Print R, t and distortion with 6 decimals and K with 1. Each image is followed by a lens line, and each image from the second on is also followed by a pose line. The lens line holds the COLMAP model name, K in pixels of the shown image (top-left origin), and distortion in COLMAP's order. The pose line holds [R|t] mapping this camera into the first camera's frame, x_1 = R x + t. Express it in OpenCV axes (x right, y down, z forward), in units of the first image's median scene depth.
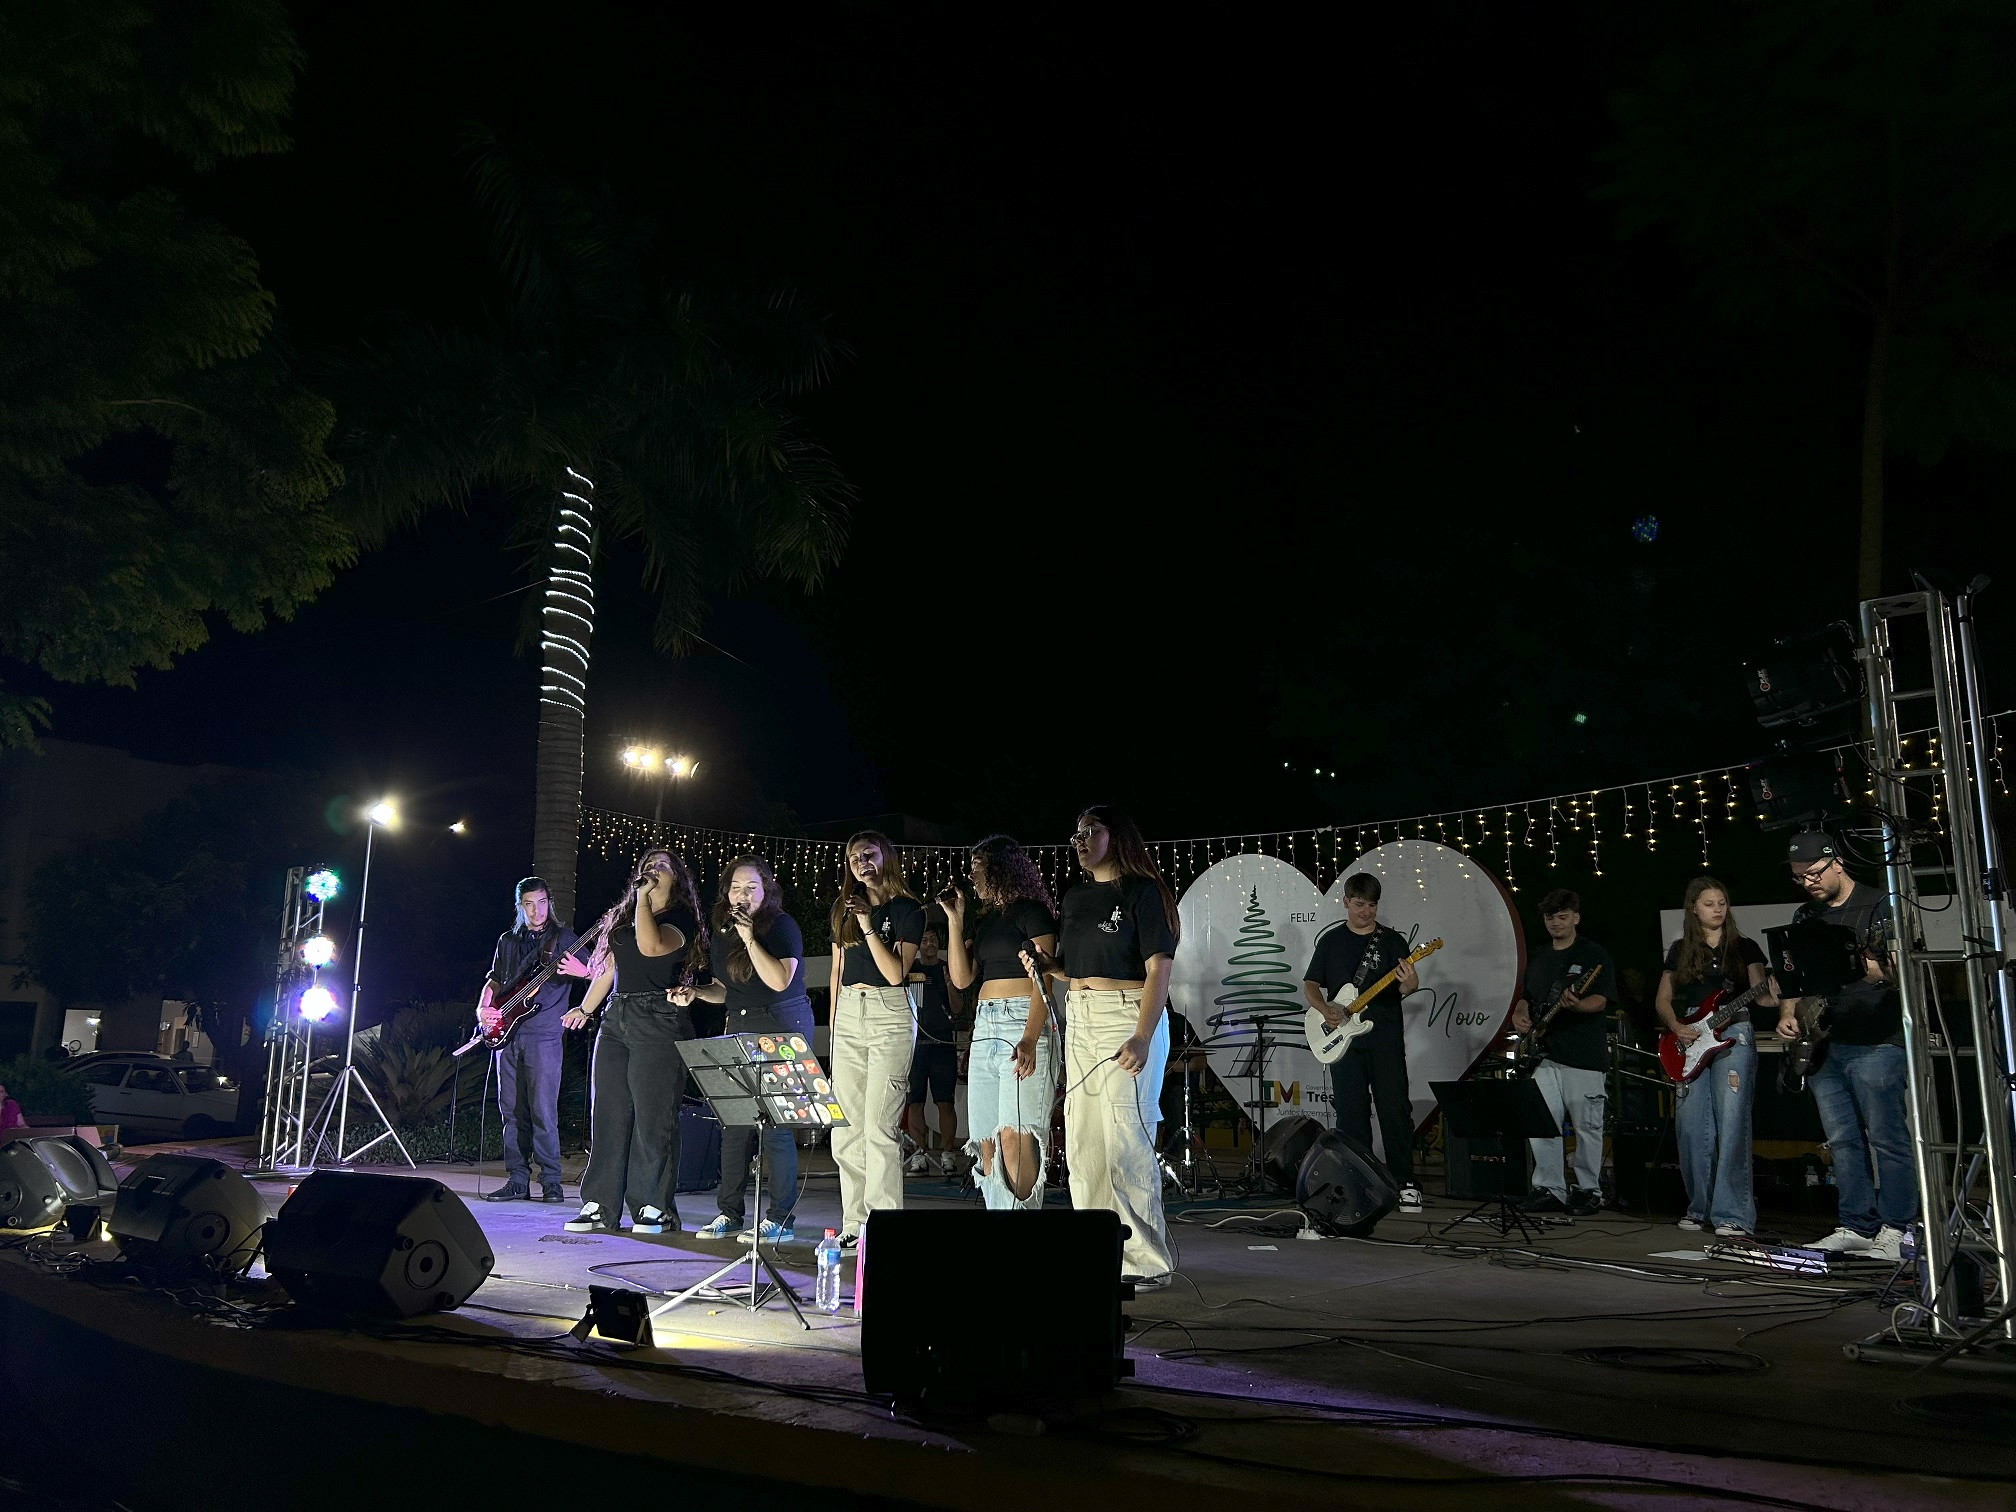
lens RADIAL K [[1512.7, 0, 975.3], [0, 1512.7, 782.4], [0, 0, 1]] dist [-0.002744, -0.006261]
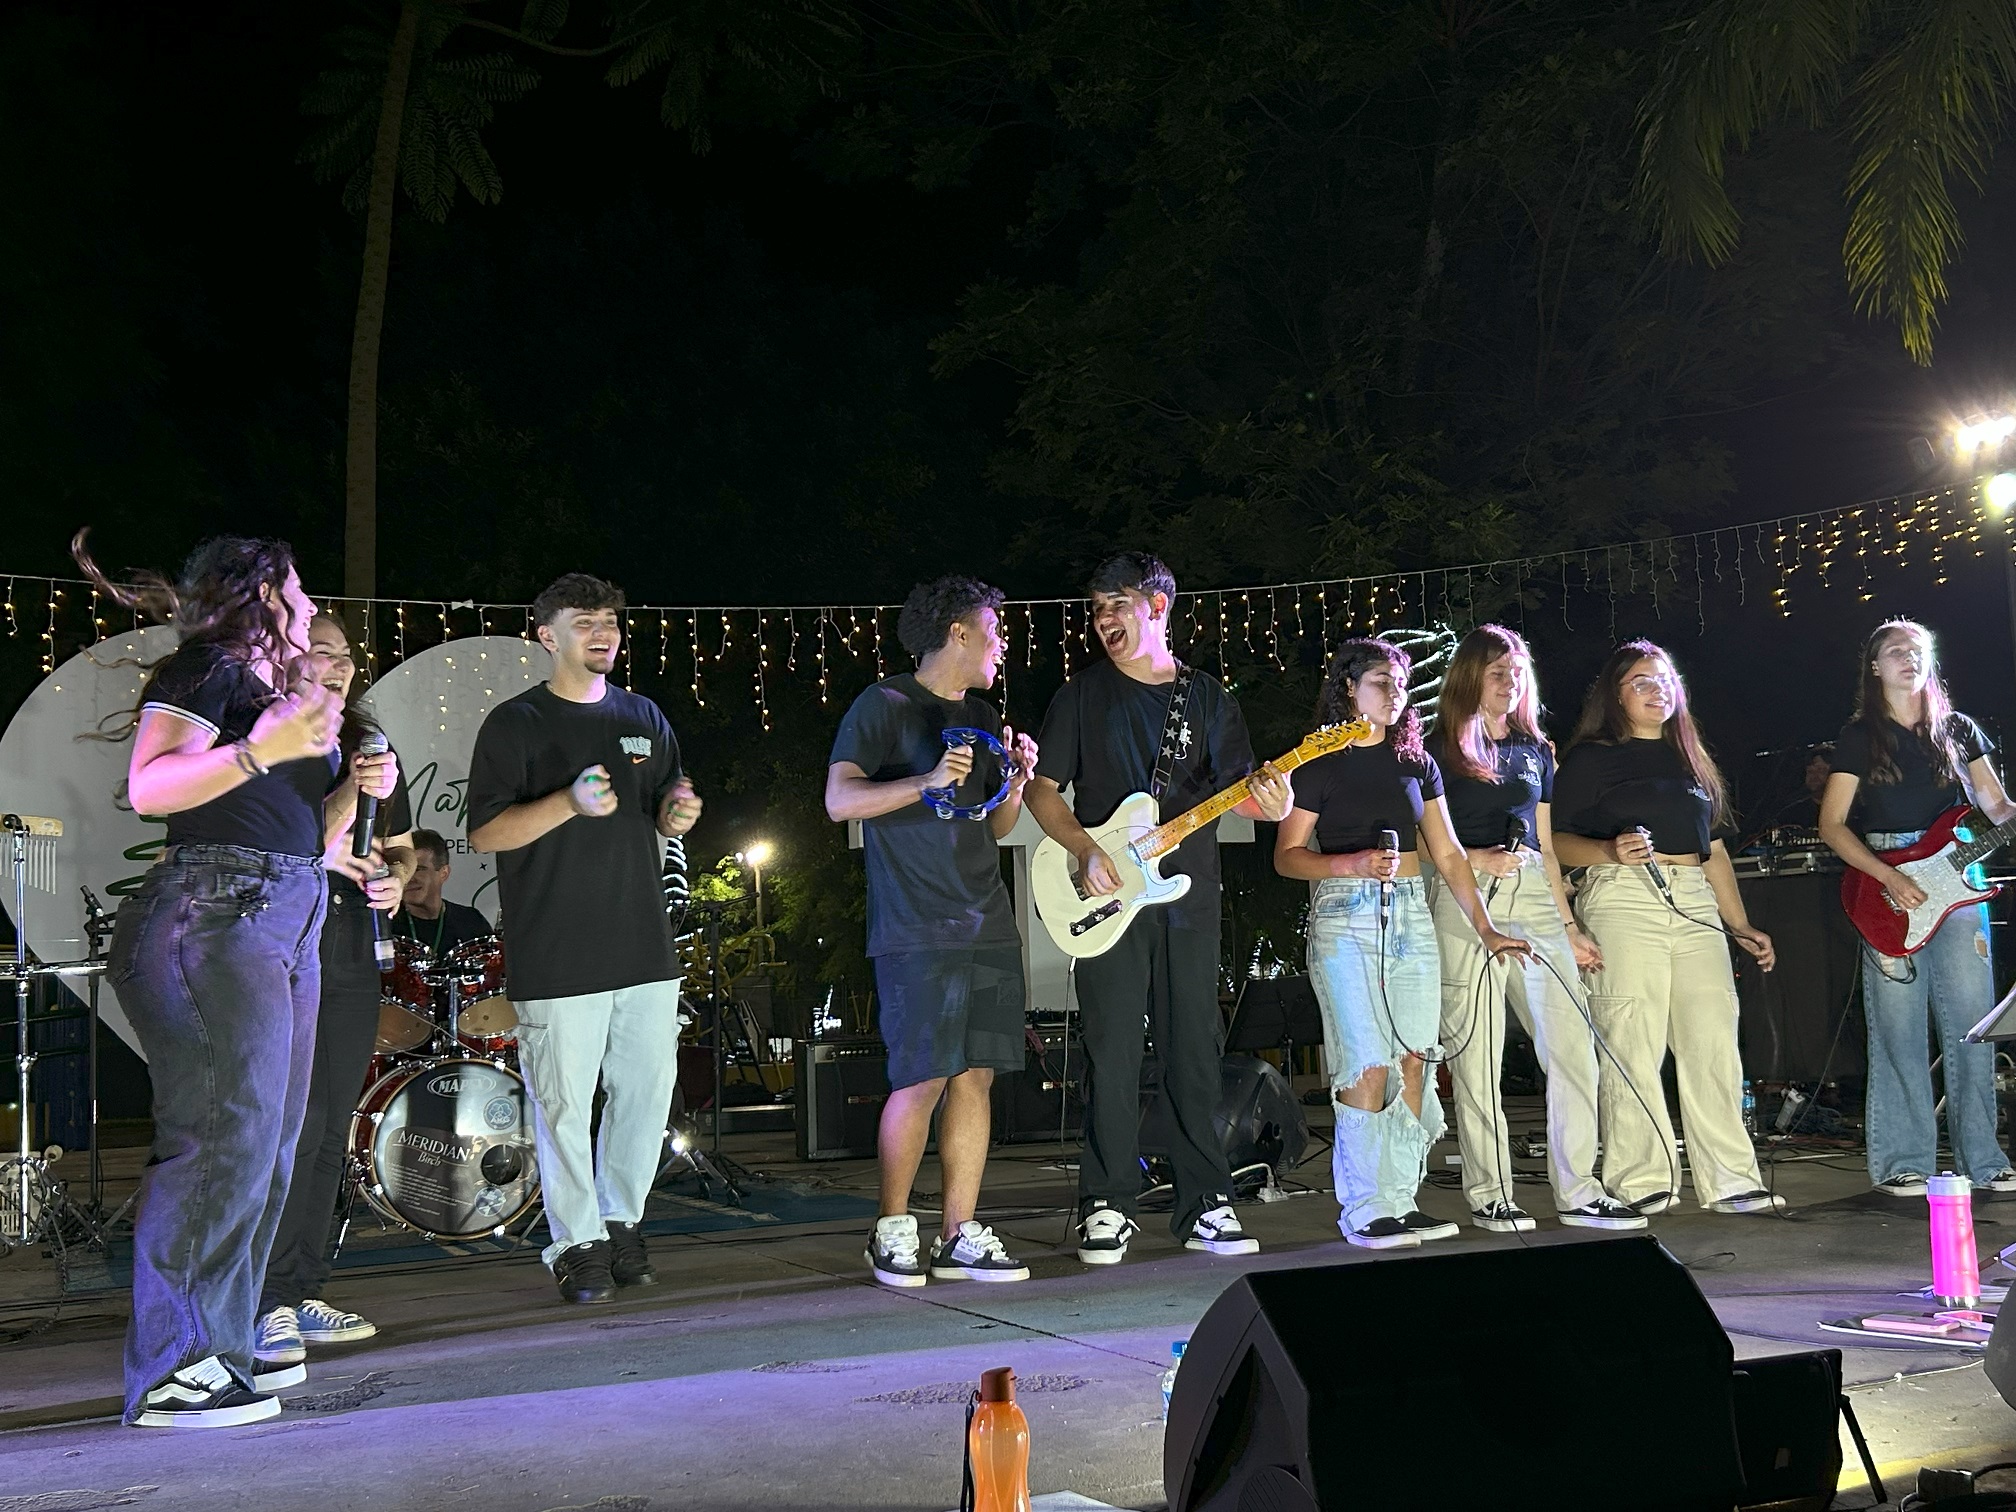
lens RADIAL K [[2165.2, 0, 998.6], [0, 2165.2, 763.6], [0, 0, 1]] dist [0.131884, -0.308346]
pose [[0.404159, 0.061354, 0.912629, -0.477409], [-0.124301, 0.992176, -0.011655, 0.078239], [-0.906203, -0.108730, 0.408624, 0.445807]]
